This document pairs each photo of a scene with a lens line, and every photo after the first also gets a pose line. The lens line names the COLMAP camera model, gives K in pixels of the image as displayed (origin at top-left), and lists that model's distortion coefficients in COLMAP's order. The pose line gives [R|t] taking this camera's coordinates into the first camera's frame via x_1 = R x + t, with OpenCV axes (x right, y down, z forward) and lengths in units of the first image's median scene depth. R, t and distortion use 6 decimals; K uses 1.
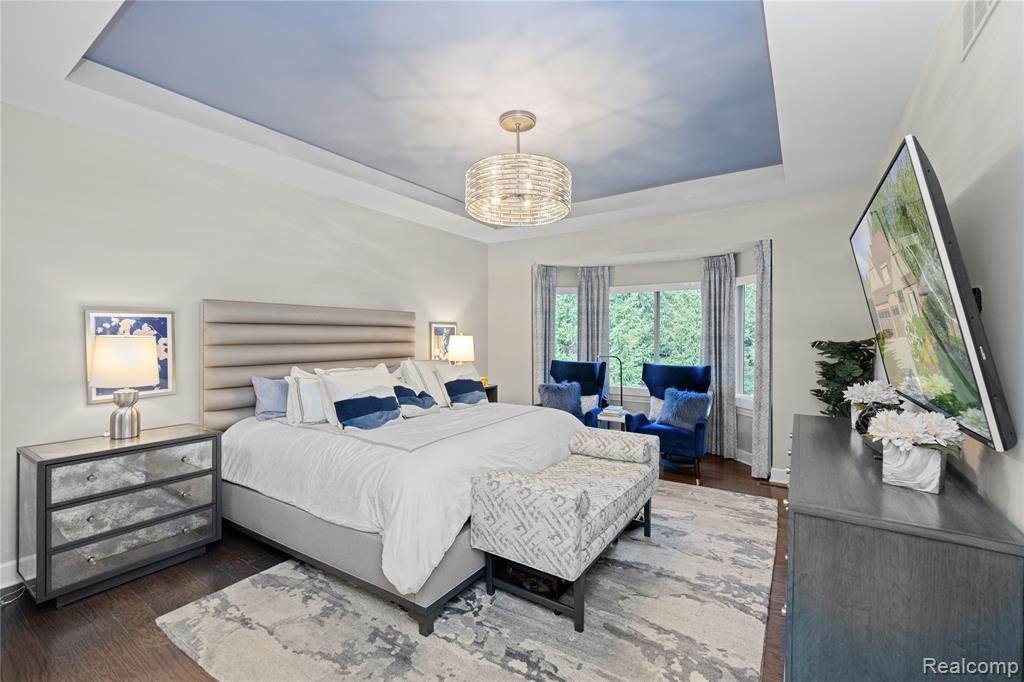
lens RADIAL K [[437.3, 0, 510.4], [0, 437.3, 335.3], [0, 0, 1]] dist [-0.008254, -0.000691]
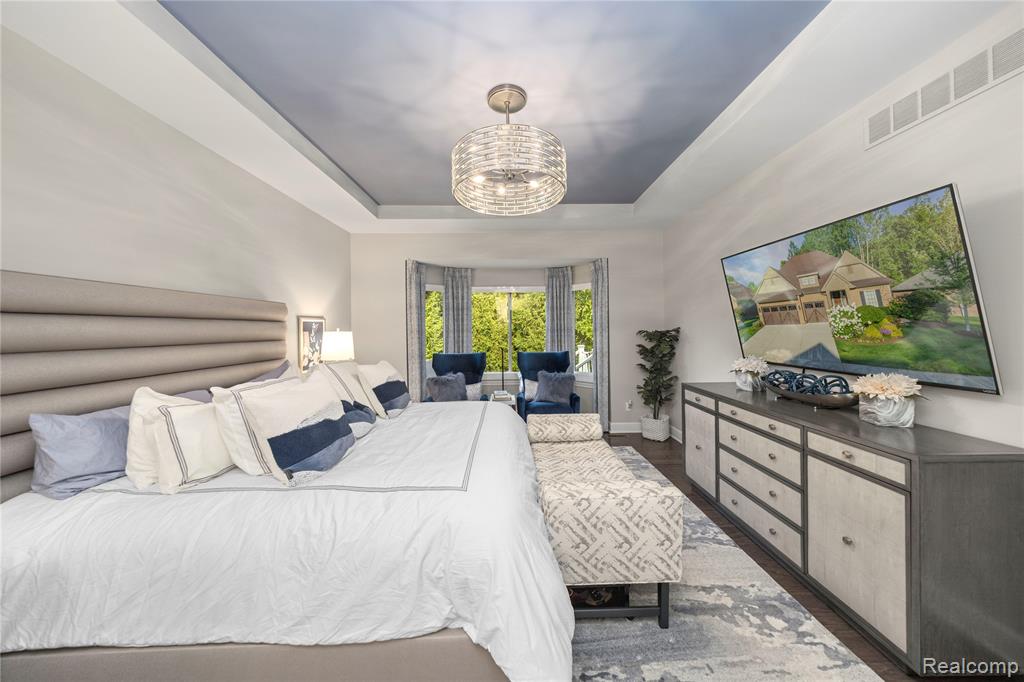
lens RADIAL K [[347.0, 0, 515.1], [0, 347.0, 326.1], [0, 0, 1]] dist [-0.012191, -0.000028]
pose [[0.820257, -0.008182, 0.571937, -0.308612], [0.014838, 0.999866, -0.006976, -0.000026], [-0.571803, 0.014209, 0.820268, 0.304639]]
